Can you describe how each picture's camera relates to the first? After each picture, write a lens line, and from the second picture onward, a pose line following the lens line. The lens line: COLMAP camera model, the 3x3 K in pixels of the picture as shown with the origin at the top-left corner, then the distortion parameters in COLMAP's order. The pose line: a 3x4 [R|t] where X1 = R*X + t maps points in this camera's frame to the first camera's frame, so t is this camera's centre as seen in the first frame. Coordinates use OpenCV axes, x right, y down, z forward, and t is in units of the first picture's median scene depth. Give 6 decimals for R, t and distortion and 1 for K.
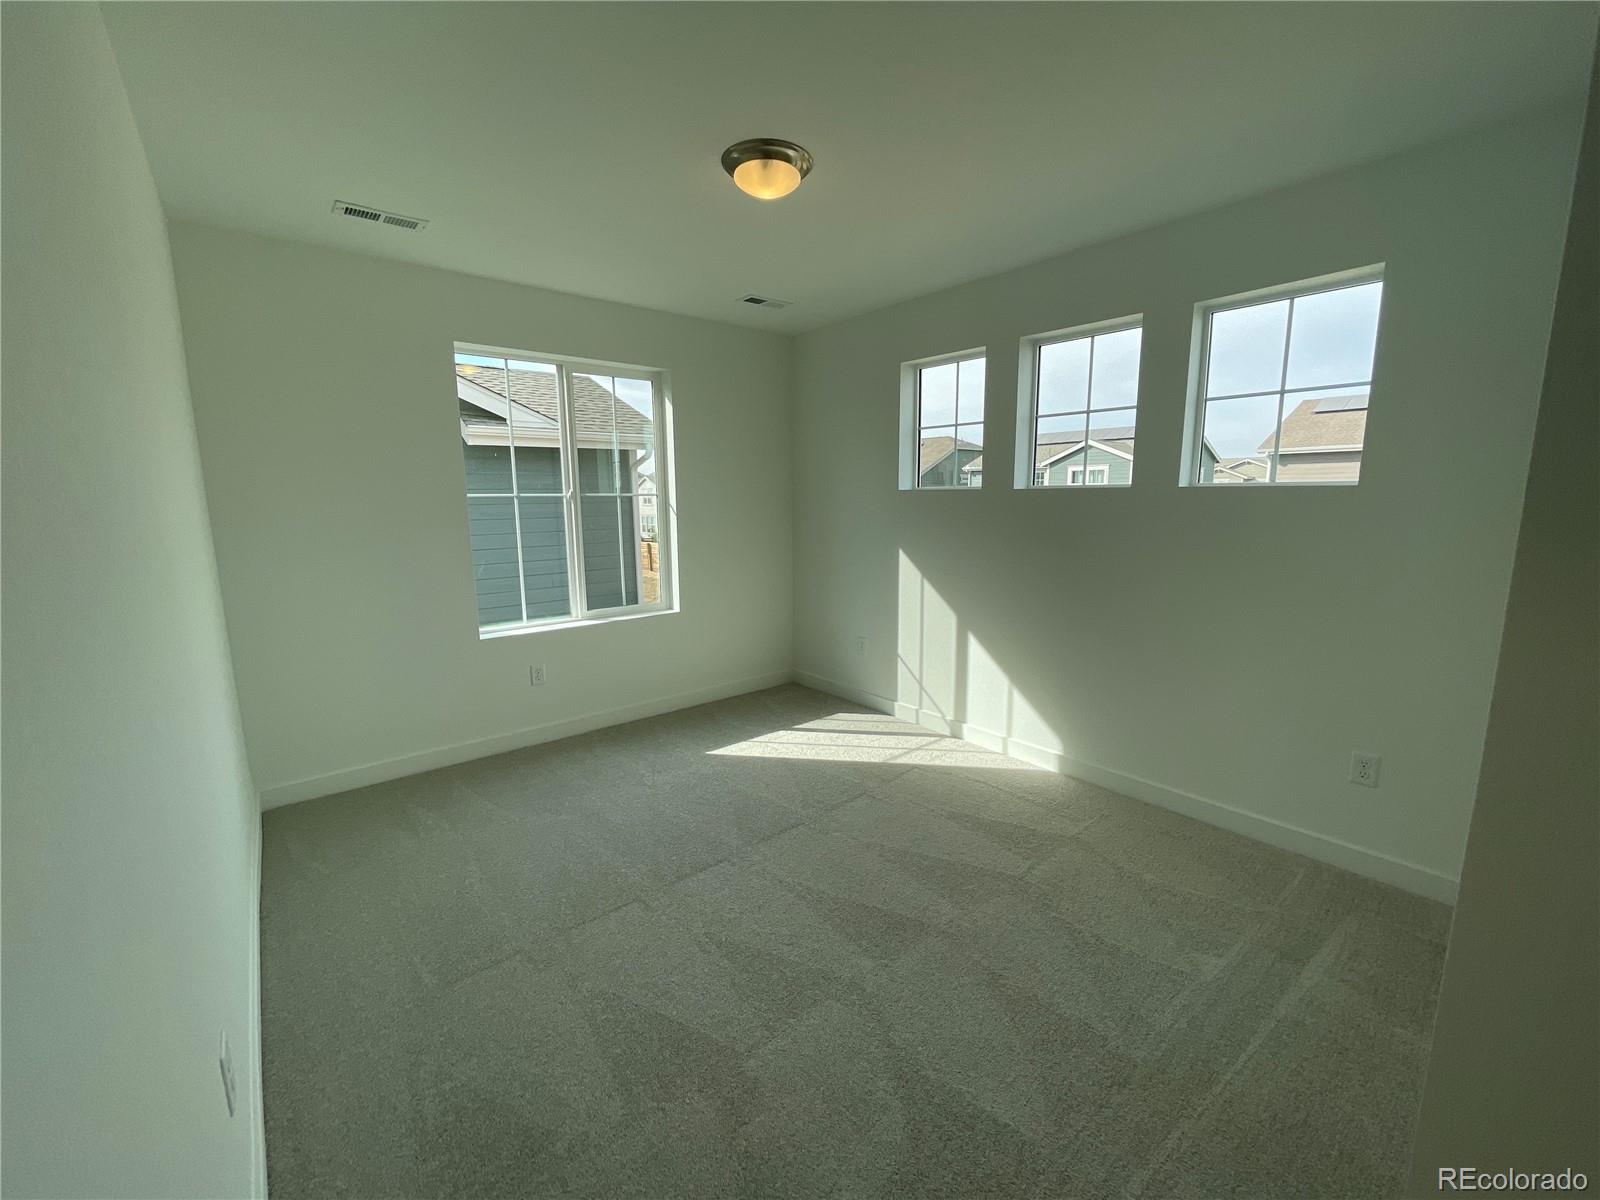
lens RADIAL K [[648.3, 0, 793.2], [0, 648.3, 595.9], [0, 0, 1]] dist [-0.001164, 0.000551]
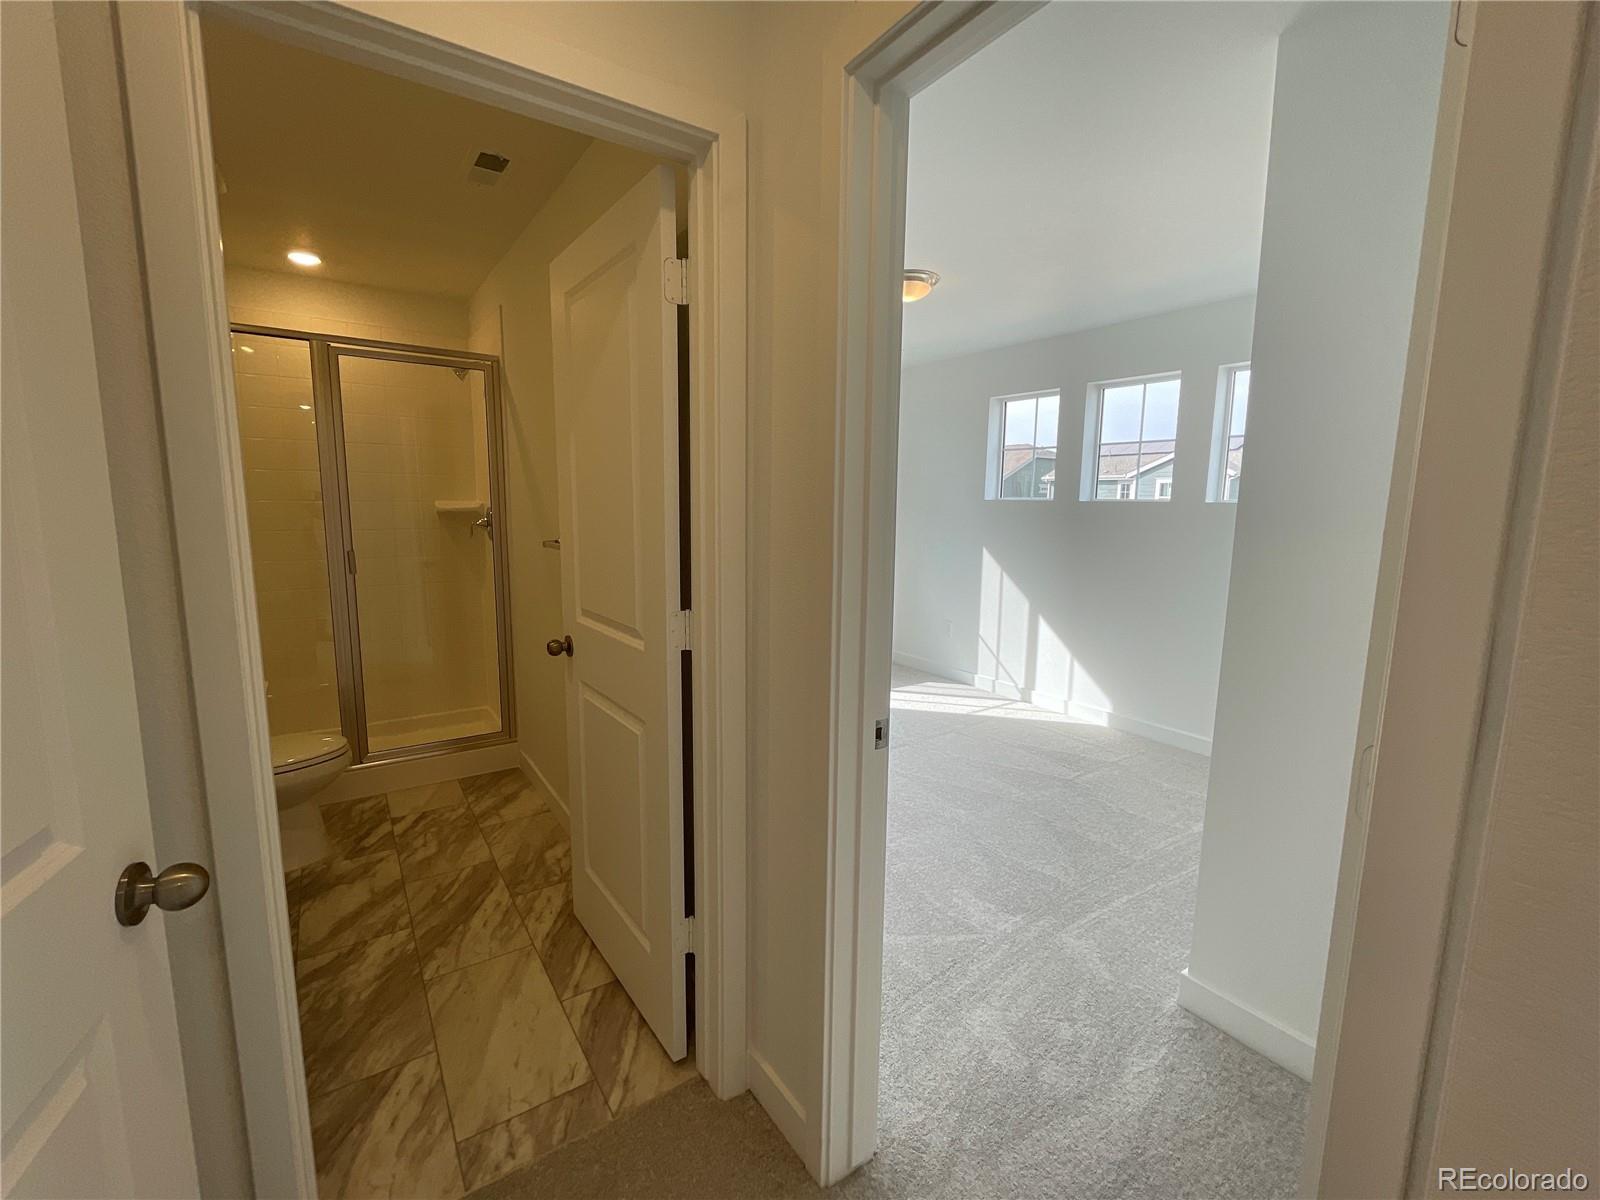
lens RADIAL K [[648.3, 0, 805.6], [0, 648.3, 593.1], [0, 0, 1]] dist [-0.001164, 0.000551]
pose [[0.995566, 0.034041, -0.087695, -0.066716], [-0.035240, 0.999305, -0.012159, 0.043965], [0.087220, 0.015196, 0.996073, -0.275066]]
